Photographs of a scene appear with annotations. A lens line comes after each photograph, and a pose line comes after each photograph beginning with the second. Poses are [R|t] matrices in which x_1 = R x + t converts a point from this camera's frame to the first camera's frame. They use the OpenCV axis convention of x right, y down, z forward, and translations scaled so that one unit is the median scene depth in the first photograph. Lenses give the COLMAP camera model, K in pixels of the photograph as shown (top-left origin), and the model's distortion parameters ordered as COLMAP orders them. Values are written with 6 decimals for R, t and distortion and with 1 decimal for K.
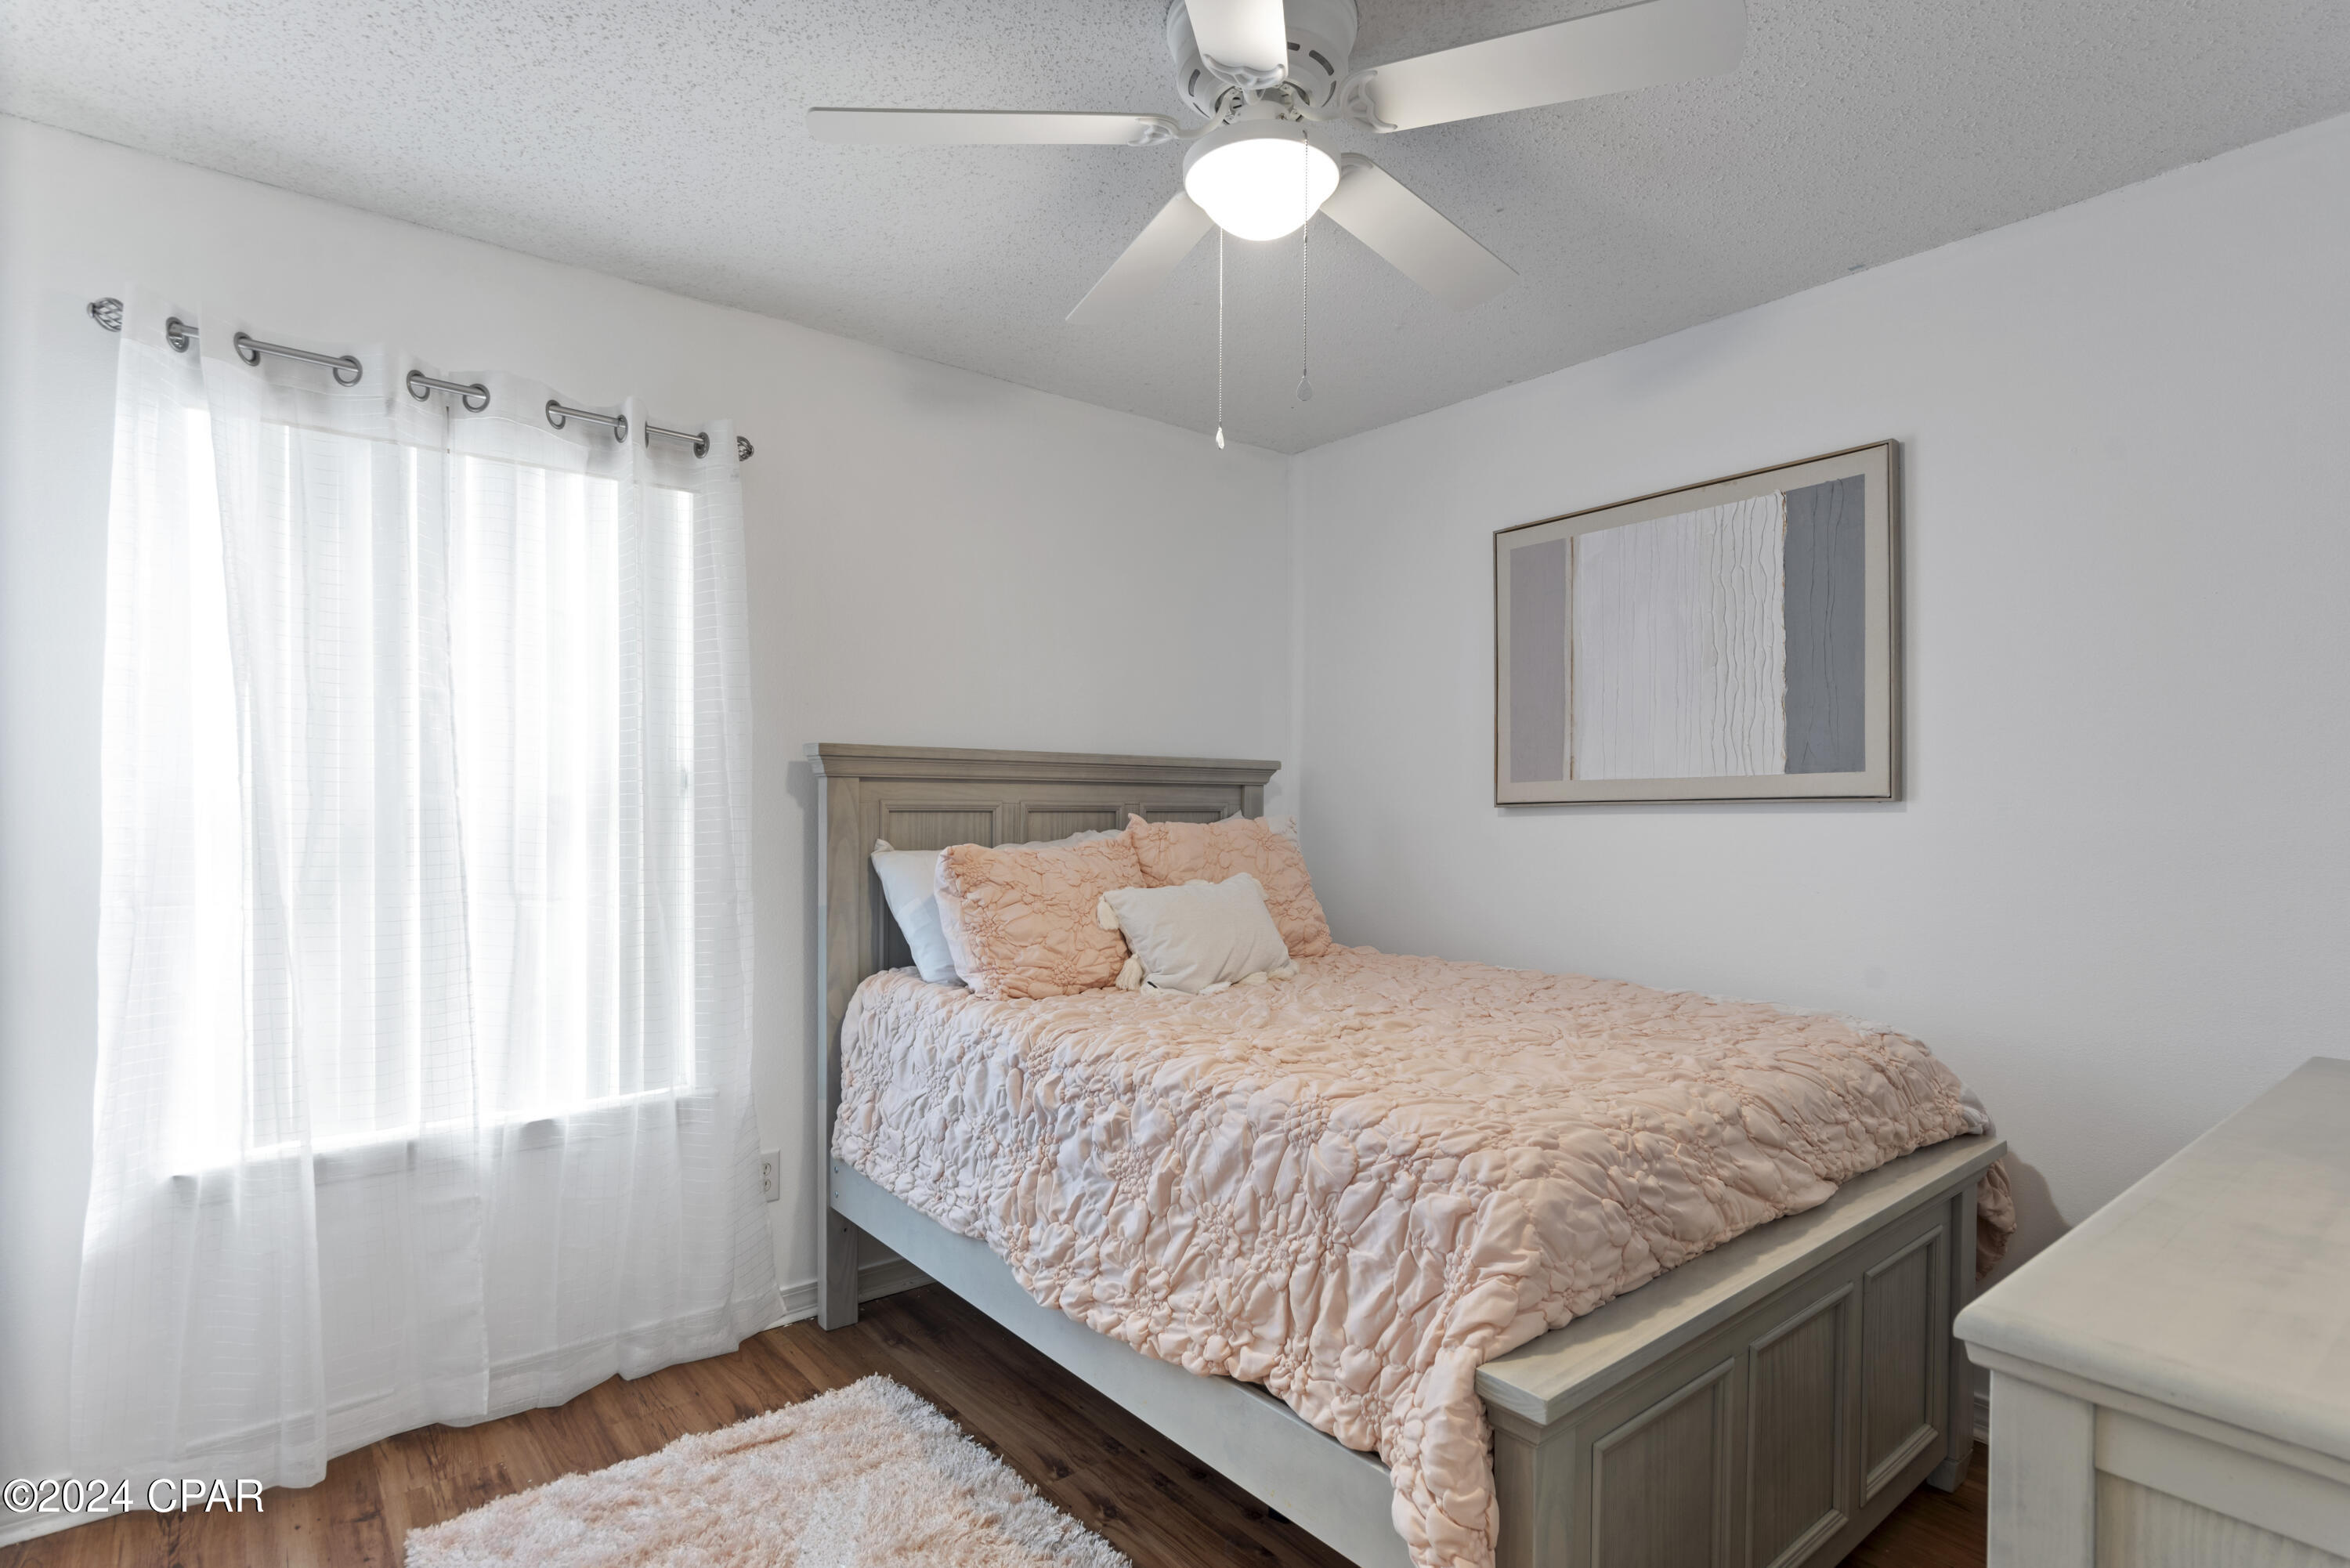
lens RADIAL K [[1161.4, 0, 1153.2], [0, 1161.4, 822.1], [0, 0, 1]] dist [0.004845, 0.001030]
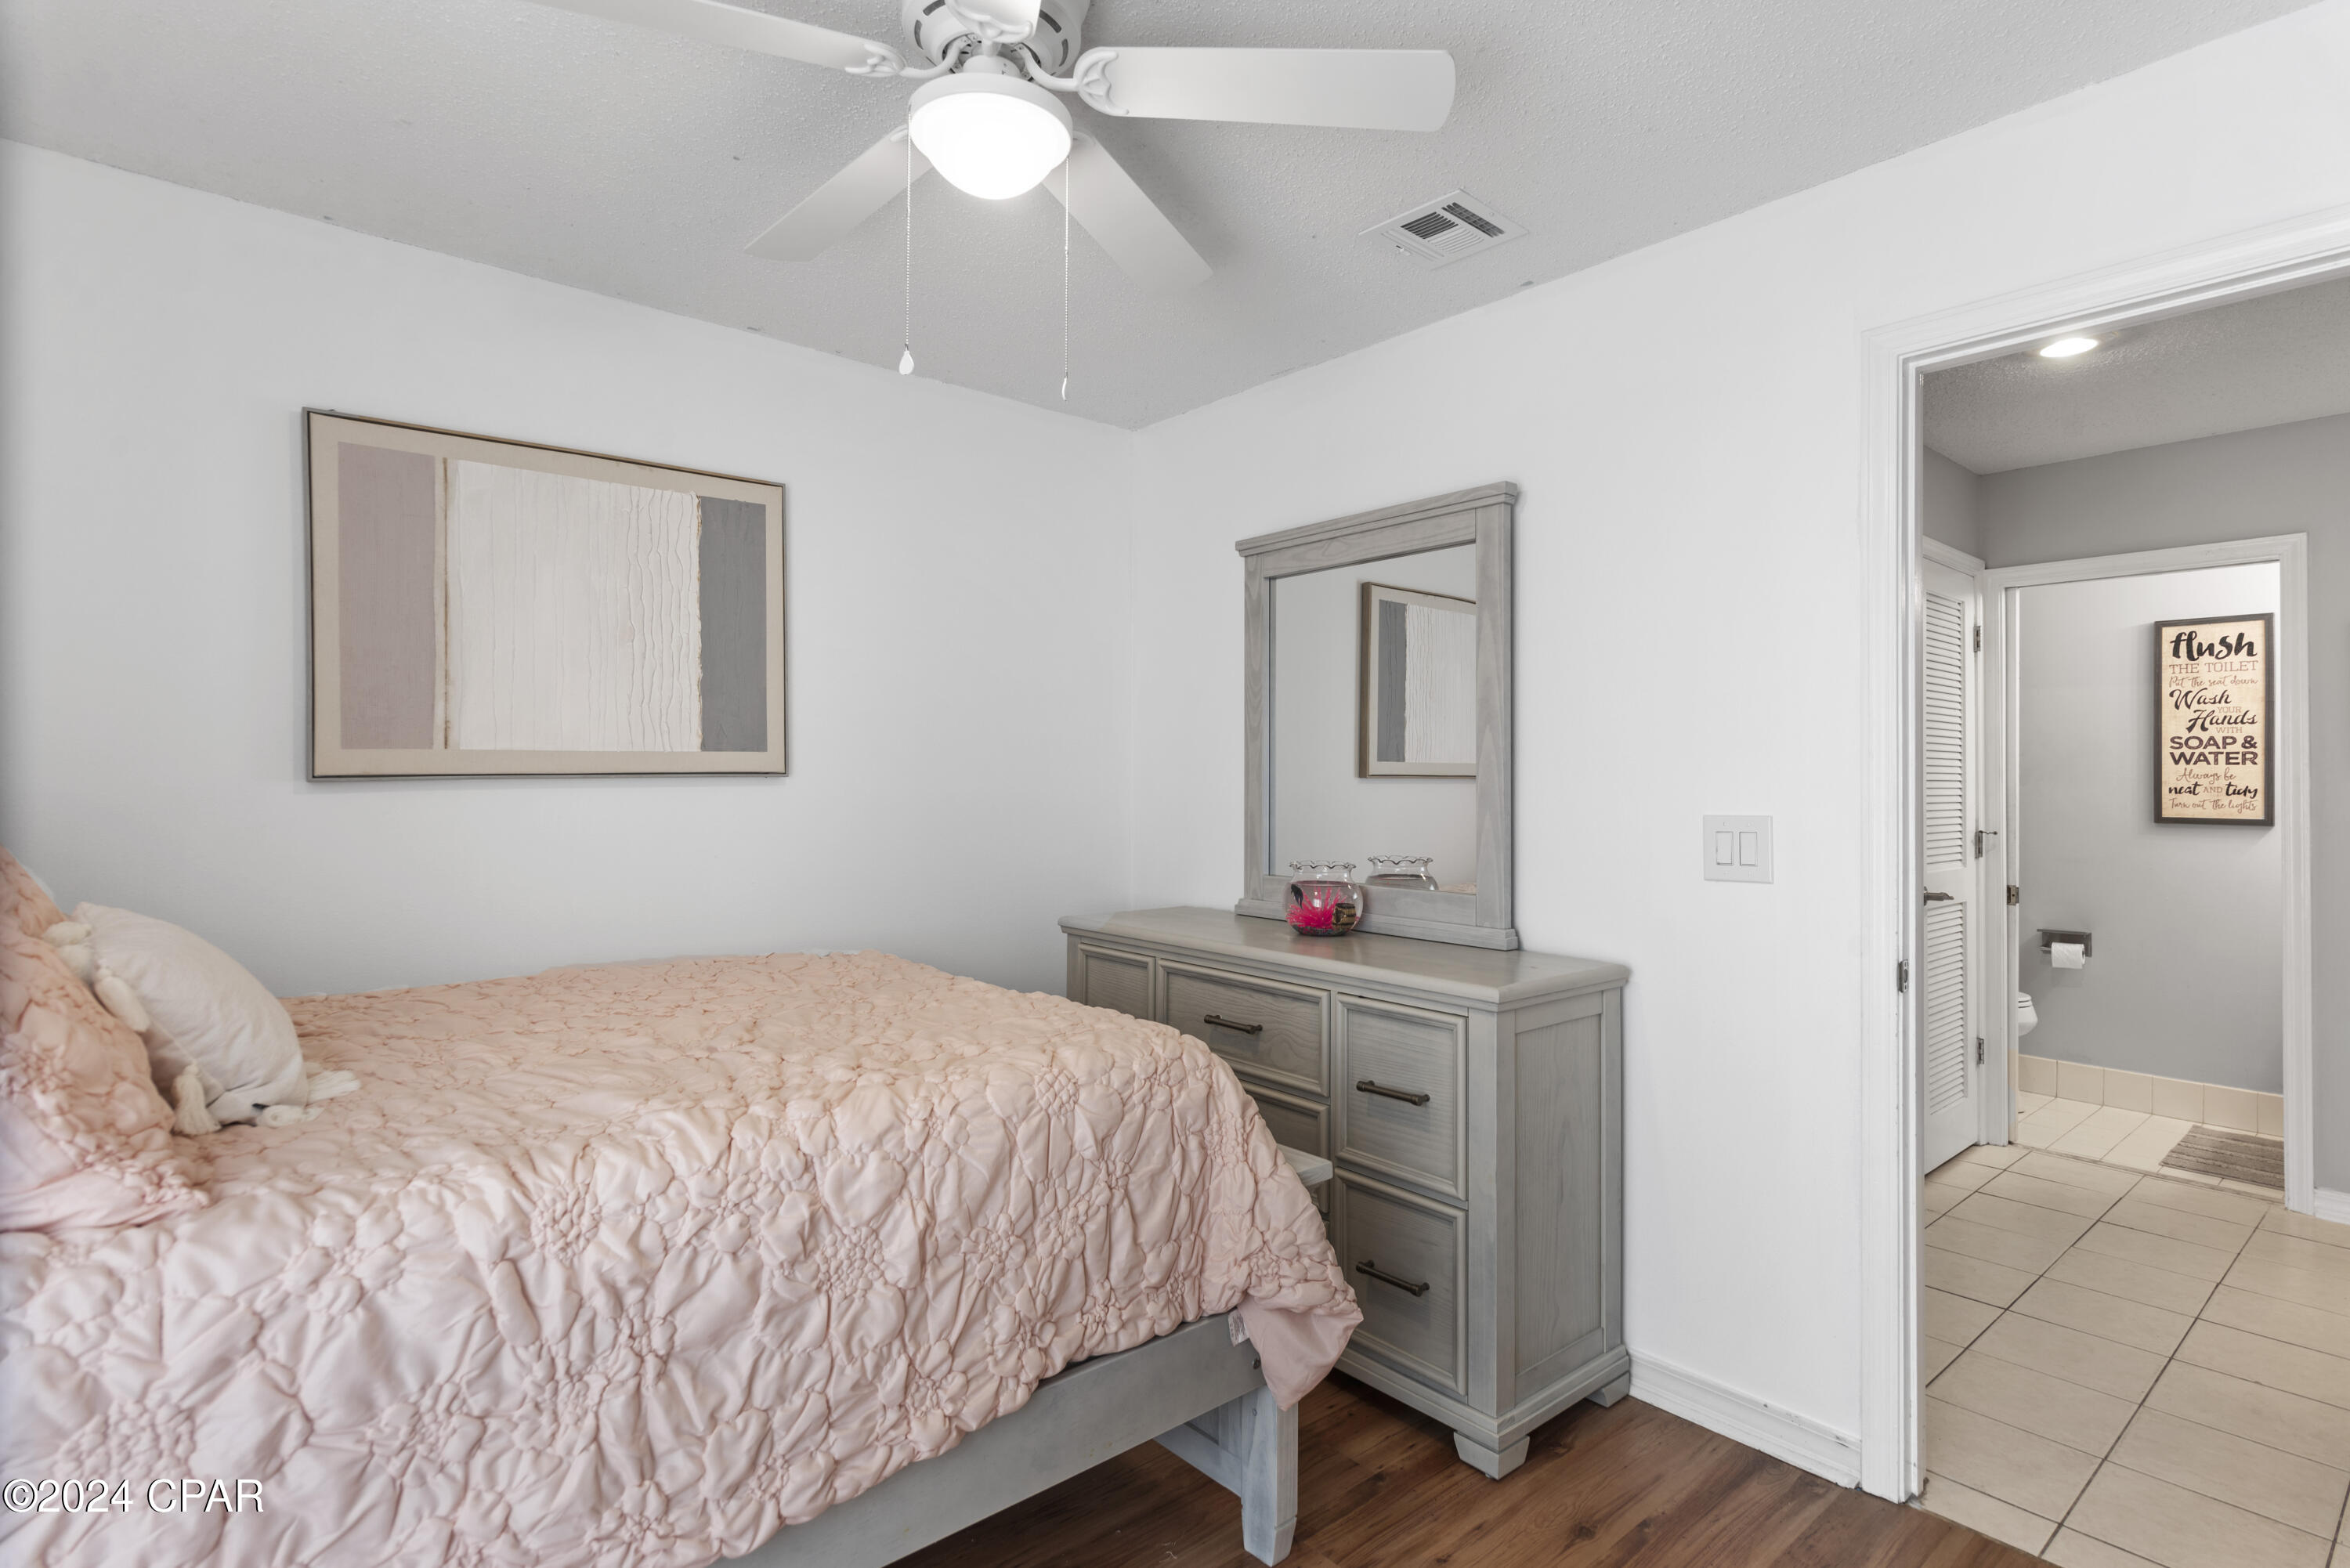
lens RADIAL K [[1161.4, 0, 1171.3], [0, 1161.4, 777.8], [0, 0, 1]] dist [0.004845, 0.001030]
pose [[-0.030870, -0.000811, 0.999523, -0.575412], [0.011464, 0.999934, 0.001166, -0.012272], [-0.999458, 0.011495, -0.030858, 0.592099]]
